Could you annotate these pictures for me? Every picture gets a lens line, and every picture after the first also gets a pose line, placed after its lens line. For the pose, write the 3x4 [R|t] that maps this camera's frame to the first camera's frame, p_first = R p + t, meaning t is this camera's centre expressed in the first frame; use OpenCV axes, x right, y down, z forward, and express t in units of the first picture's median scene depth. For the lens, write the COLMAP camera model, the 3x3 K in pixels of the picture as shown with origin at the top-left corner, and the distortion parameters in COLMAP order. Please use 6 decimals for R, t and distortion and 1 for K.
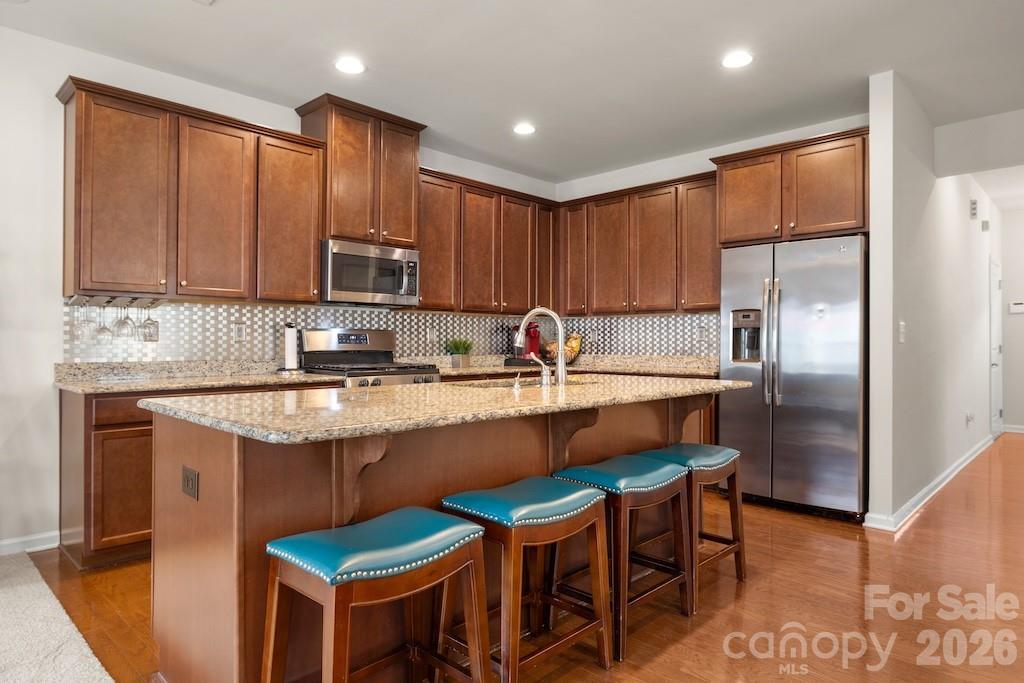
lens RADIAL K [[622.3, 0, 504.3], [0, 622.3, 344.4], [0, 0, 1]] dist [0.001544, 0.000367]
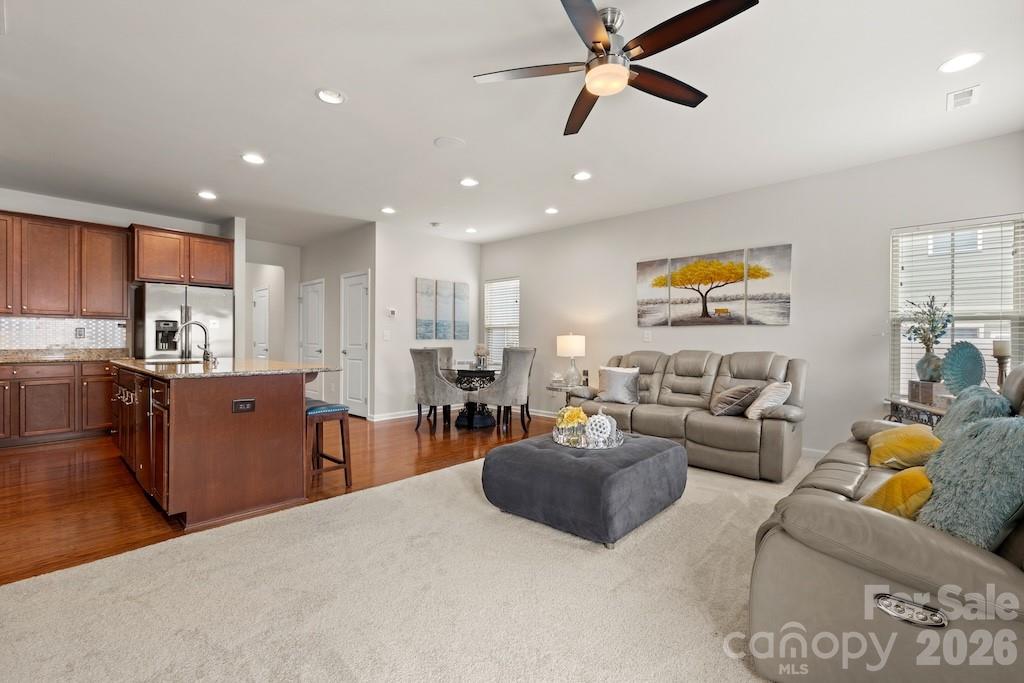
lens RADIAL K [[432.0, 0, 503.1], [0, 432.0, 341.3], [0, 0, 1]] dist [-0.002078, -0.000685]
pose [[-0.005406, 0.000094, 0.999985, -0.865839], [-0.002427, 0.999997, -0.000107, -0.000620], [-0.999982, -0.002427, -0.005406, 0.079123]]
